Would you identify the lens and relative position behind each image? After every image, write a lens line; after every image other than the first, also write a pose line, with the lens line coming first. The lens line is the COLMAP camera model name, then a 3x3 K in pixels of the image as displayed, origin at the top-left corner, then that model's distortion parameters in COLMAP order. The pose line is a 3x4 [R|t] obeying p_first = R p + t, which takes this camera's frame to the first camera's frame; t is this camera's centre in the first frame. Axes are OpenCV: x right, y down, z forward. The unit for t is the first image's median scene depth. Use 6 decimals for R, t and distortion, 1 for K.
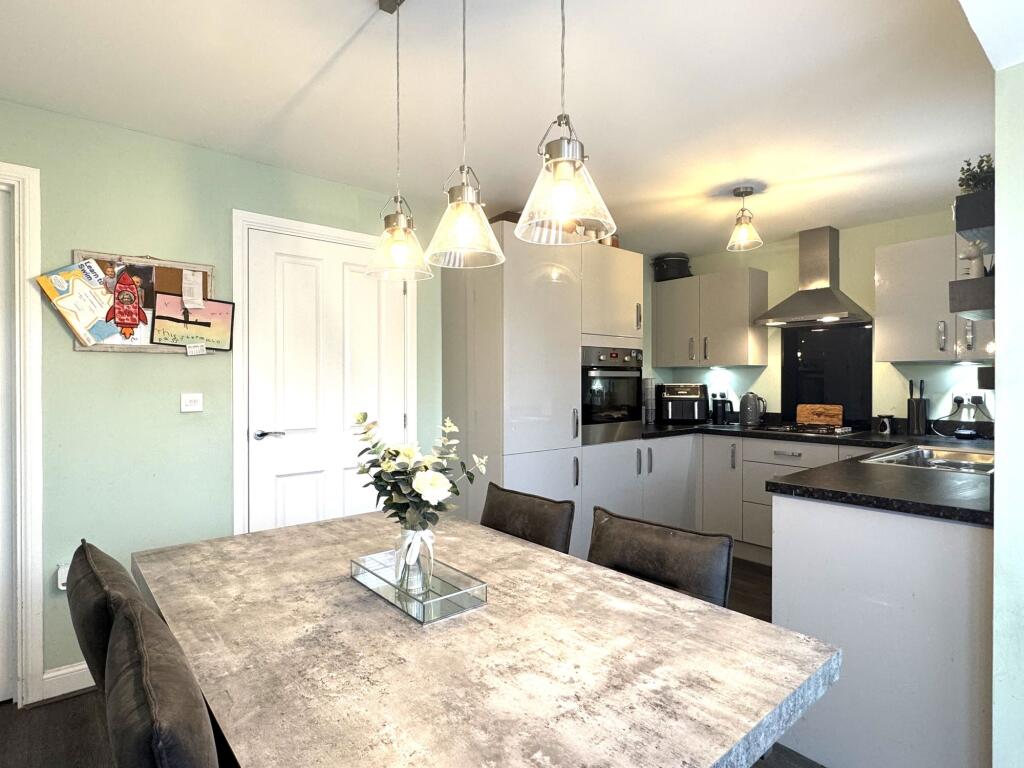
lens RADIAL K [[538.1, 0, 508.8], [0, 538.1, 388.9], [0, 0, 1]] dist [-0.000091, 0.000004]
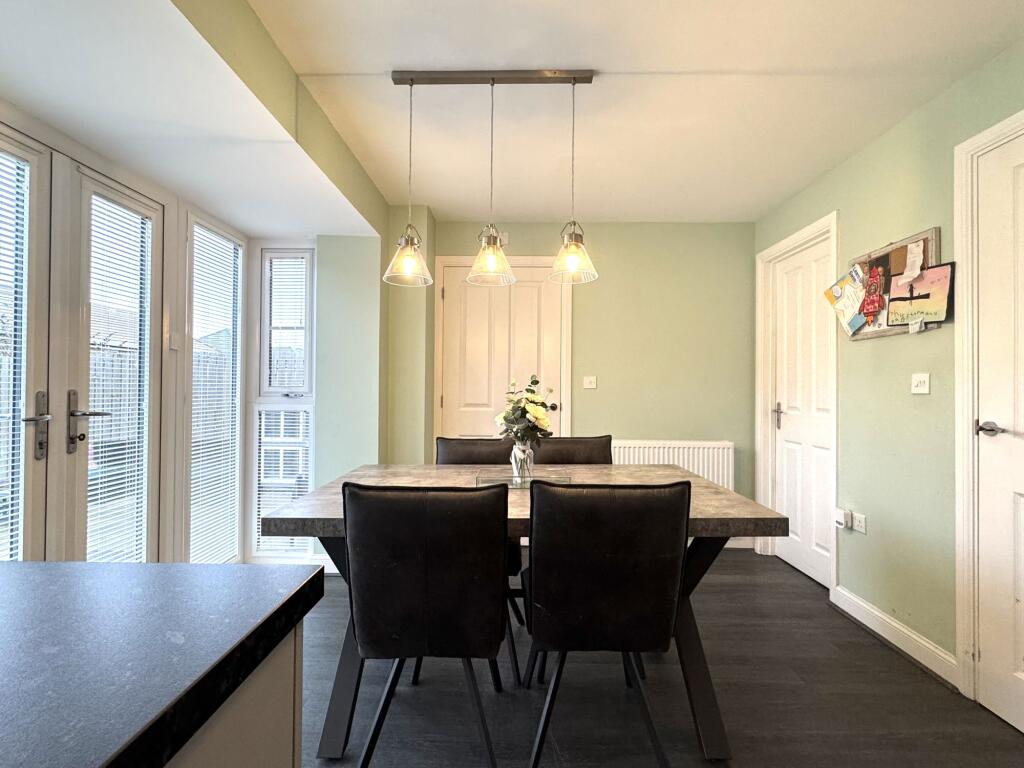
lens RADIAL K [[482.6, 0, 508.7], [0, 482.6, 381.5], [0, 0, 1]] dist [-0.000034, -0.000051]
pose [[-0.656372, -0.009165, -0.754382, 0.528580], [-0.006522, 0.999958, -0.006473, 0.033213], [0.754409, 0.000672, -0.656404, 1.070616]]
